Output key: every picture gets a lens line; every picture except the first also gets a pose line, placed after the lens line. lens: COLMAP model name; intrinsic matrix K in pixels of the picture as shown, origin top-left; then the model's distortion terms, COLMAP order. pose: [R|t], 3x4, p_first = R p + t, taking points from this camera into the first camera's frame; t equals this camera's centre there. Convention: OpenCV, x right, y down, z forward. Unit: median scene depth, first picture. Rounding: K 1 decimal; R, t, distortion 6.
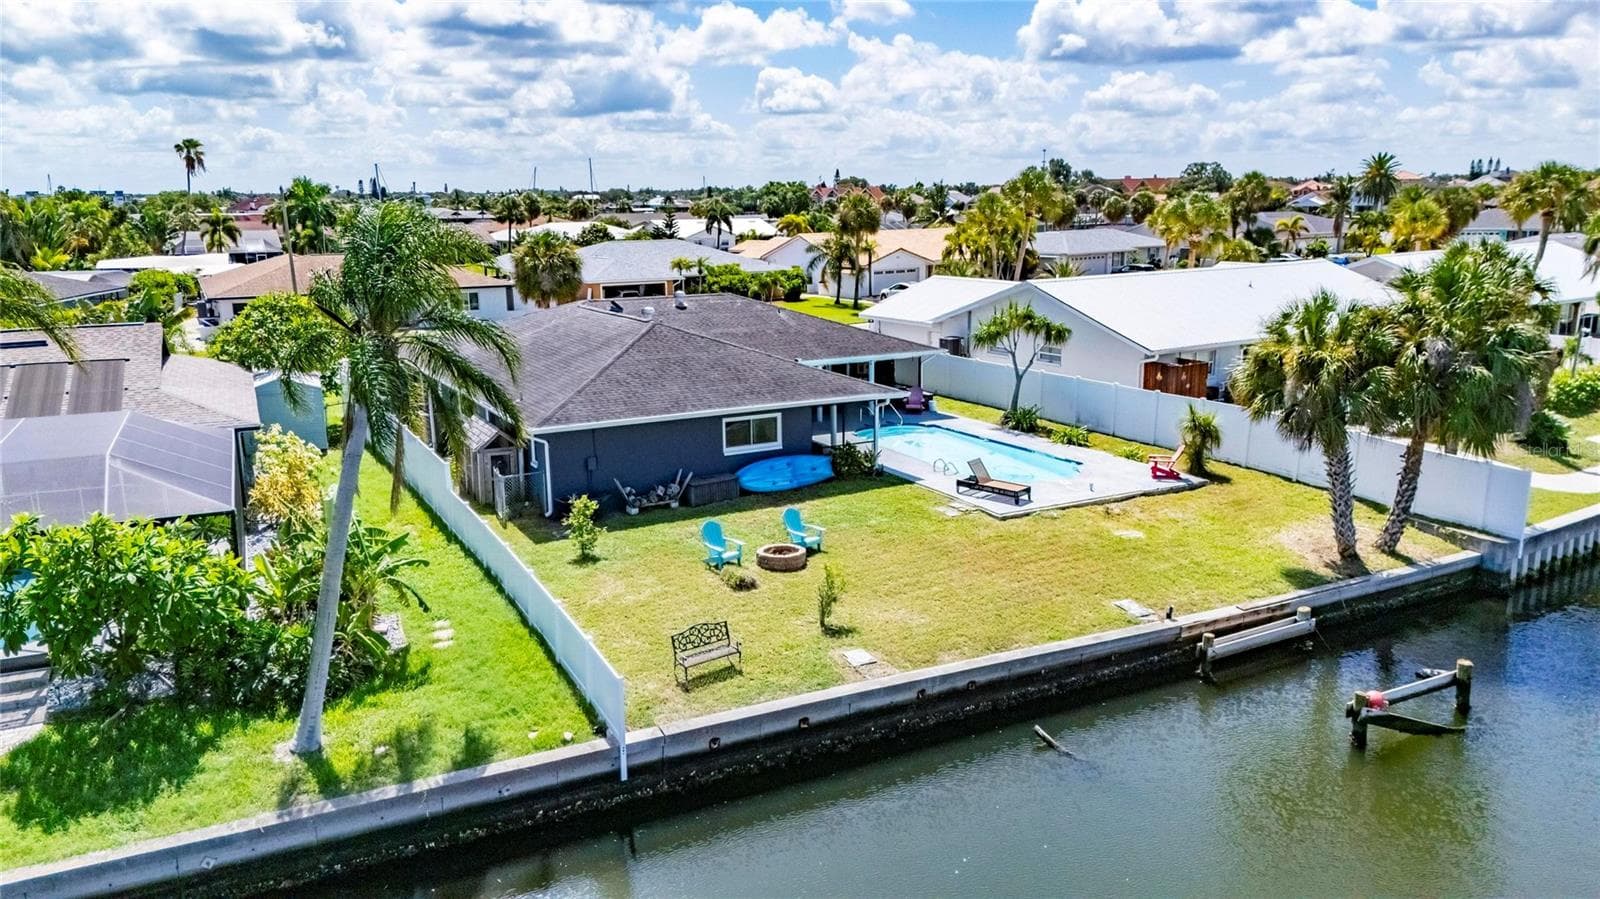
lens RADIAL K [[1173.5, 0, 802.0], [0, 1173.5, 445.4], [0, 0, 1]] dist [0.074738, -0.077425]
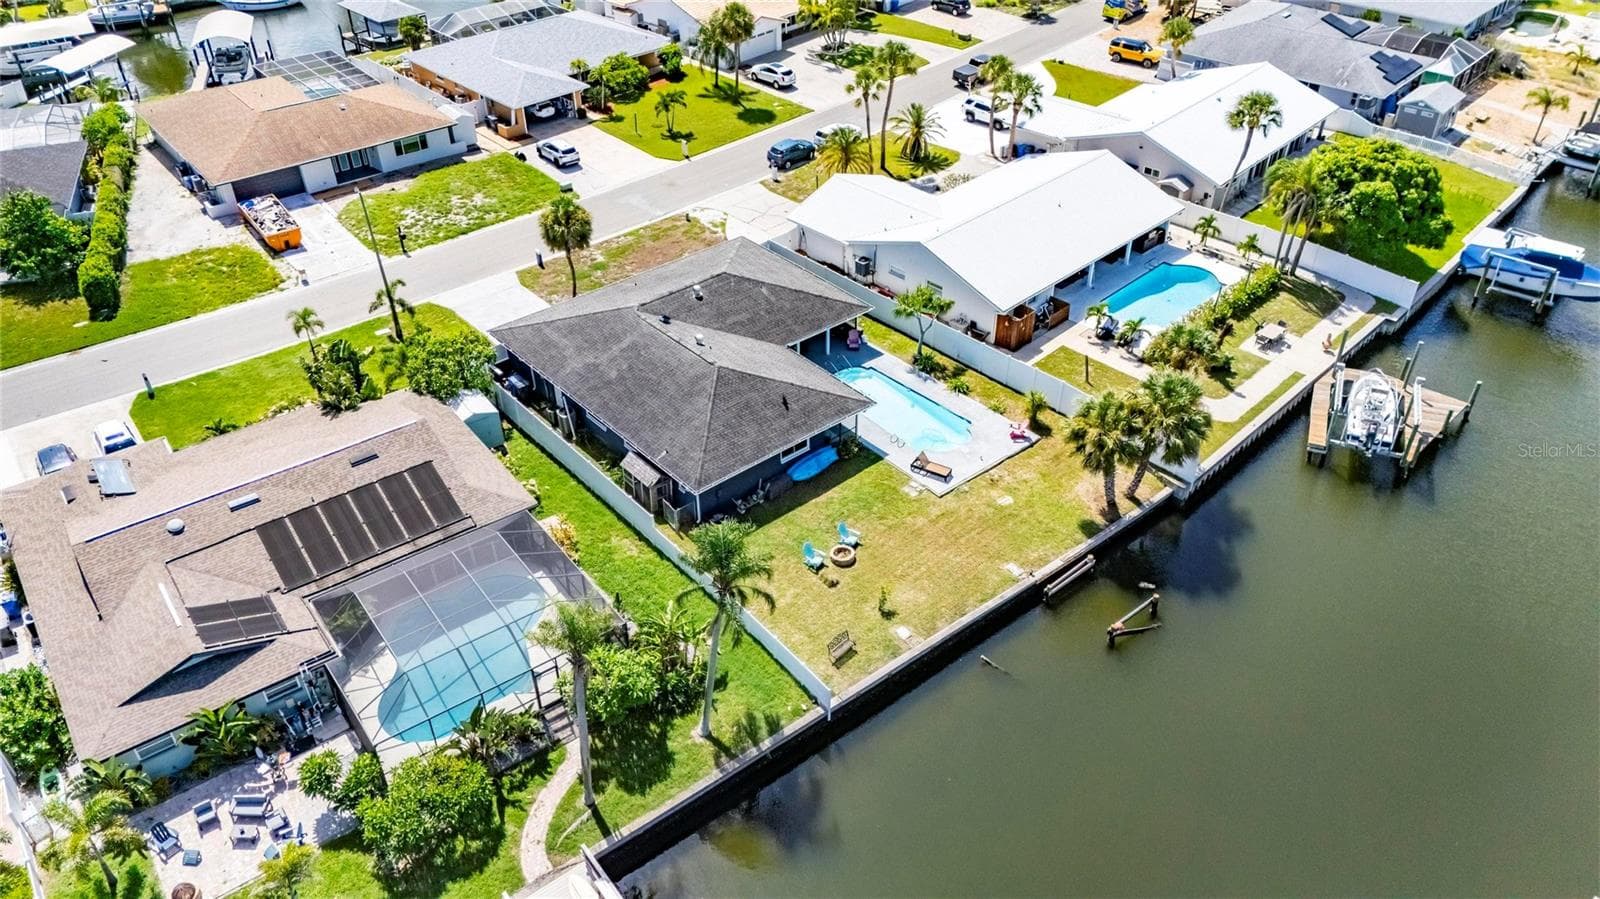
lens RADIAL K [[1161.0, 0, 800.0], [0, 1161.0, 449.5], [0, 0, 1]] dist [0.146800, -0.072965]
pose [[0.980474, -0.116818, 0.158192, -0.360014], [0.042237, 0.910761, 0.410769, -0.836238], [-0.192060, -0.396066, 0.897911, -0.643260]]
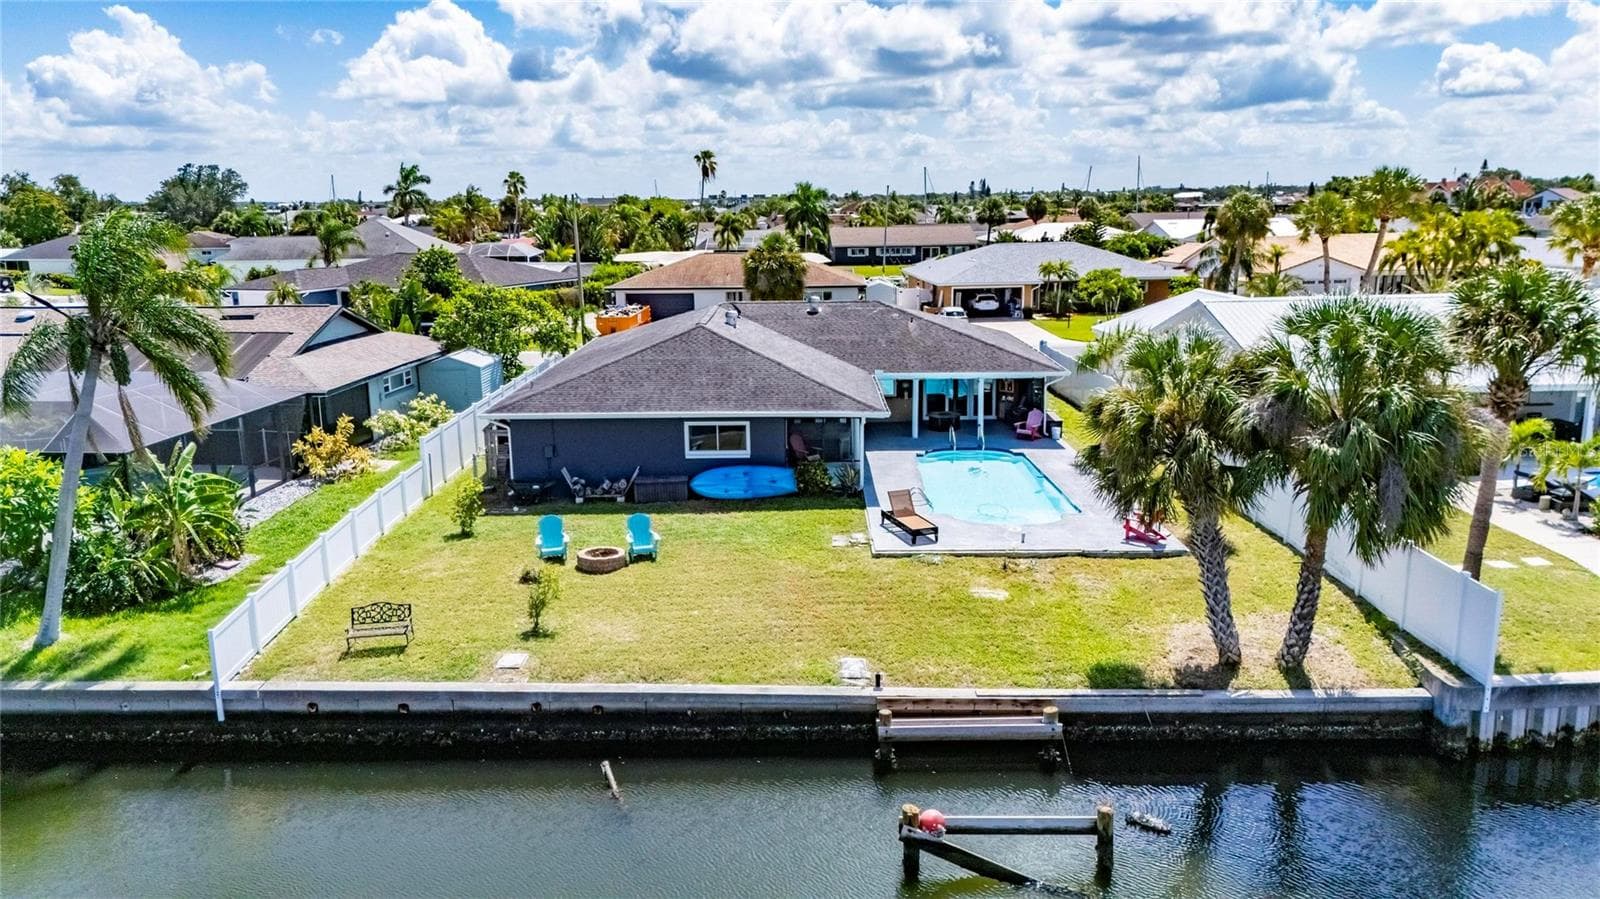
lens RADIAL K [[1173.5, 0, 802.0], [0, 1173.5, 445.4], [0, 0, 1]] dist [0.074738, -0.077425]
pose [[0.873086, 0.098810, -0.477448, 0.586374], [-0.098191, 0.994819, 0.026325, -0.045117], [0.477576, 0.023897, 0.878266, 0.172732]]
